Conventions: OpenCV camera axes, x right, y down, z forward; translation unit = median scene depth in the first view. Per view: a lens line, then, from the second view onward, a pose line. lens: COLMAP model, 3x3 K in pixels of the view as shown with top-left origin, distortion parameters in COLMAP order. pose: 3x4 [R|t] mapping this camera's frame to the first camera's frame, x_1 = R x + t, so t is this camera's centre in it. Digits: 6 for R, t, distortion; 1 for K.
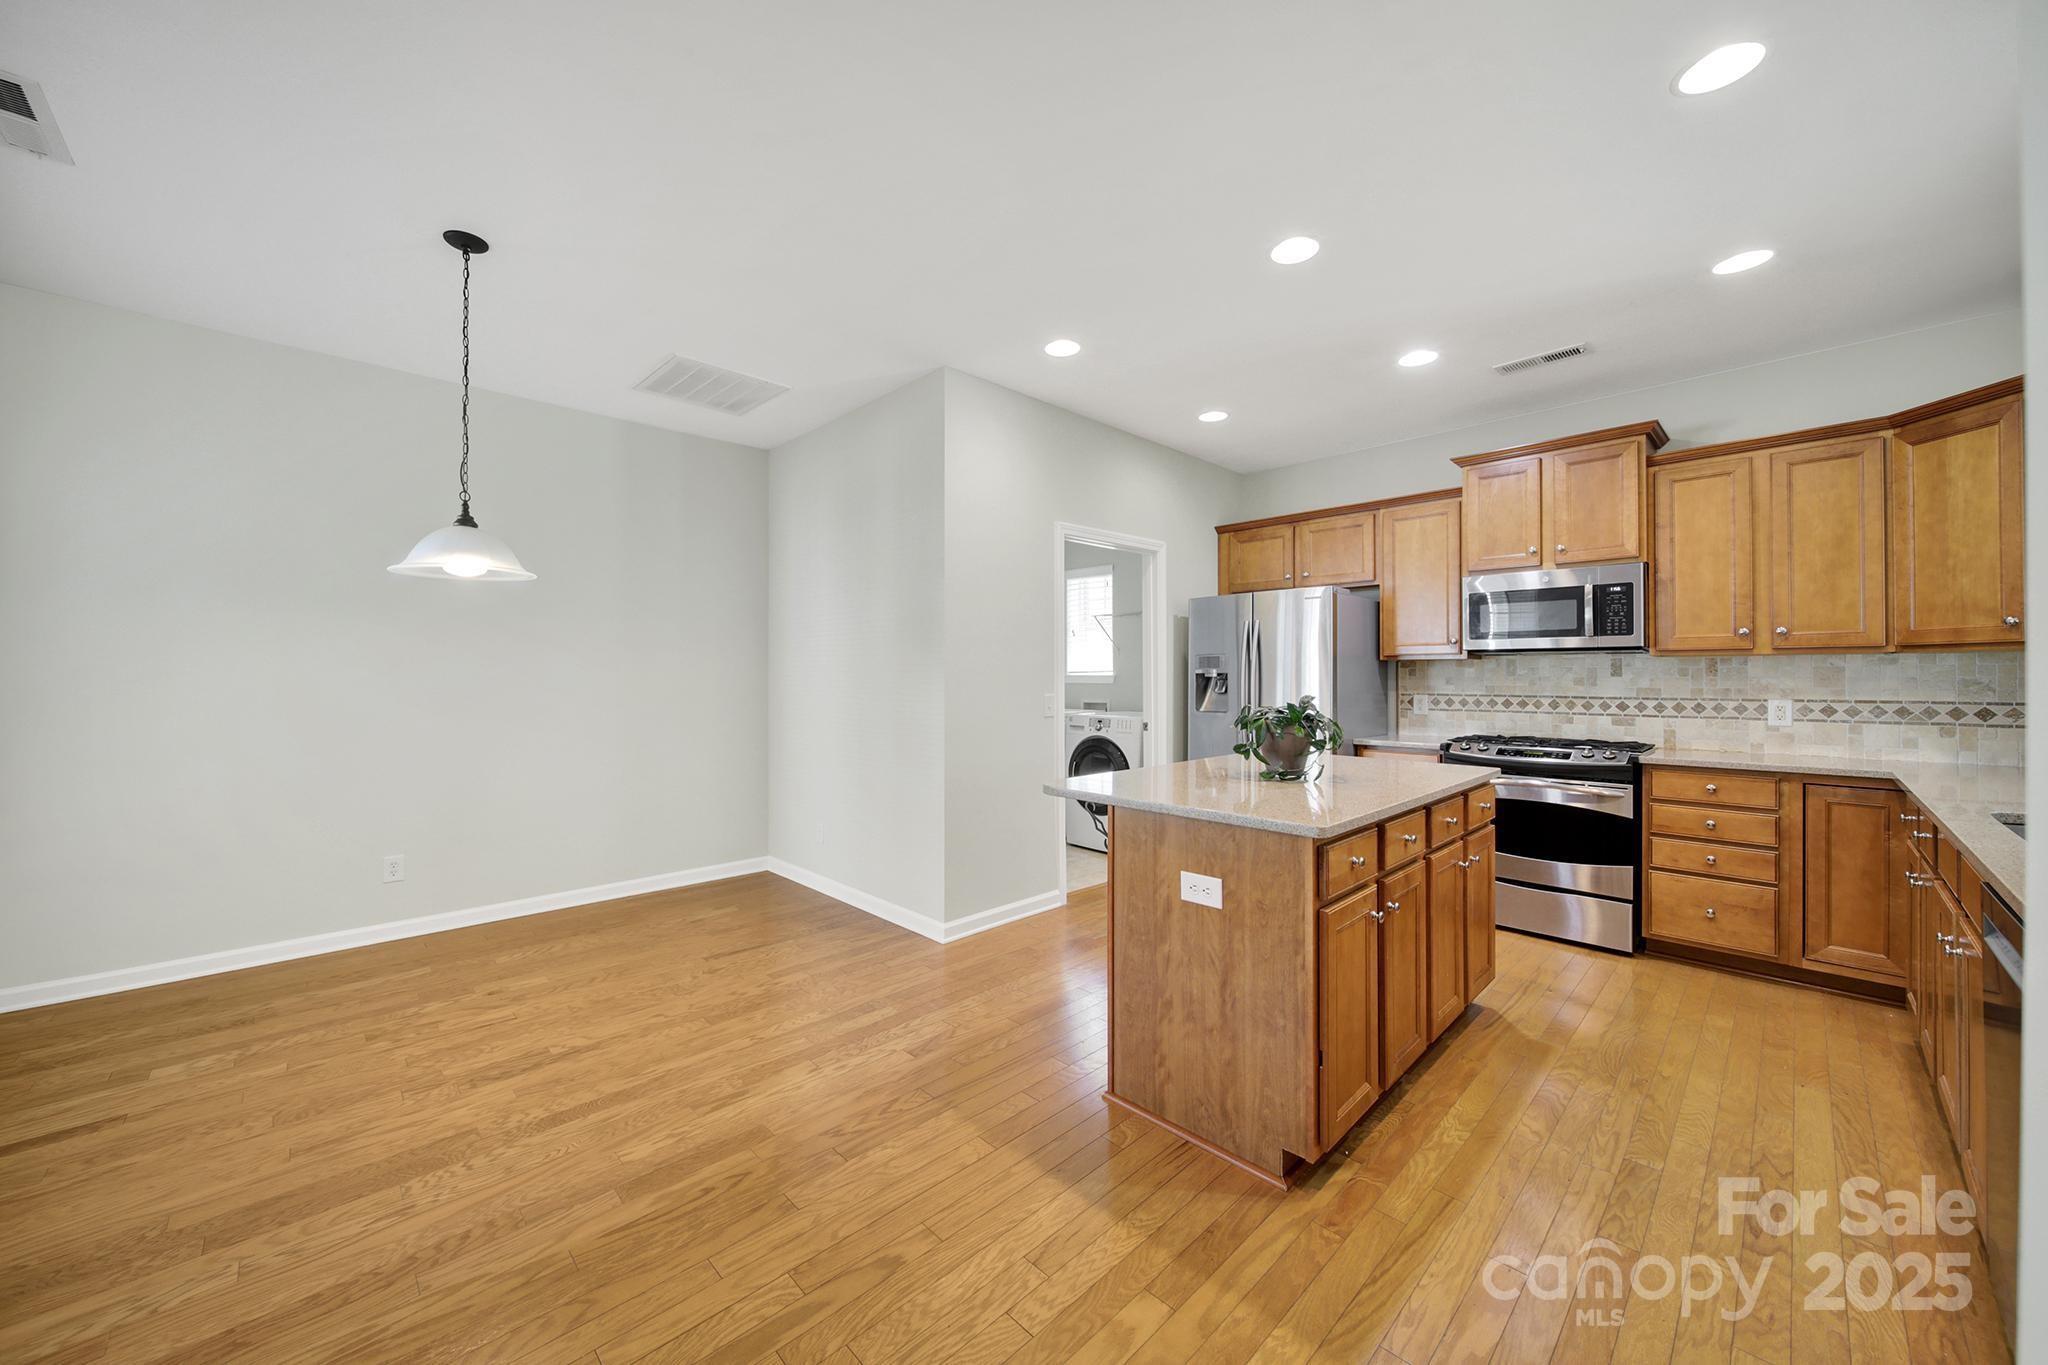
lens RADIAL K [[745.9, 0, 1020.9], [0, 745.9, 679.1], [0, 0, 1]] dist [-0.003197, -0.001464]
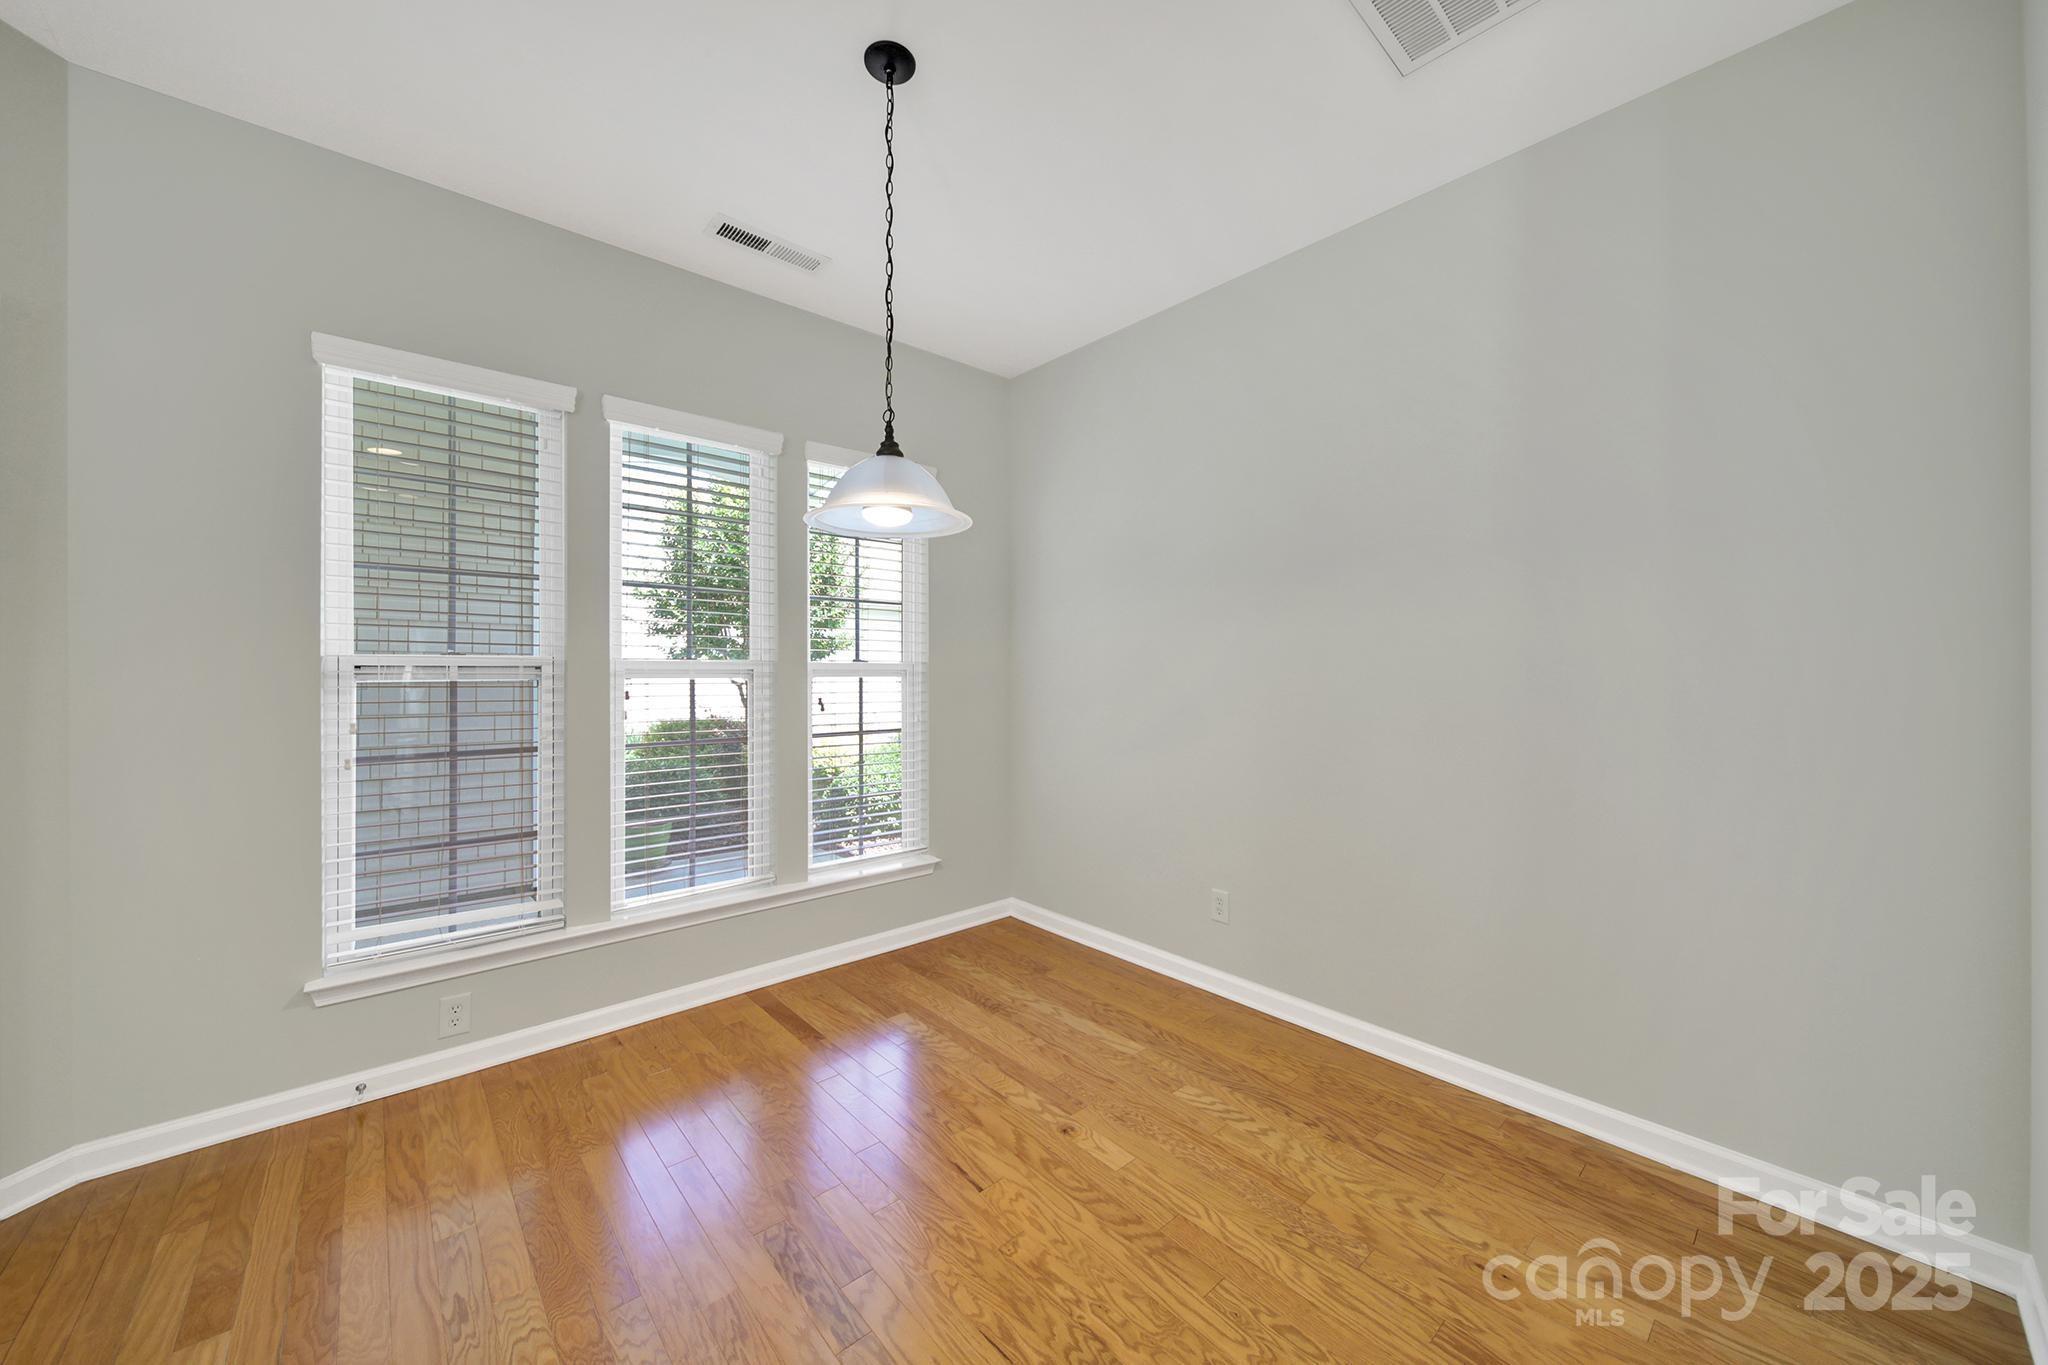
lens RADIAL K [[745.9, 0, 1011.9], [0, 745.9, 668.6], [0, 0, 1]] dist [-0.003197, -0.001464]
pose [[-0.051852, -0.005814, -0.998638, -0.022672], [-0.003695, 0.999977, -0.005630, 0.003089], [0.998648, 0.003398, -0.051872, 0.858316]]
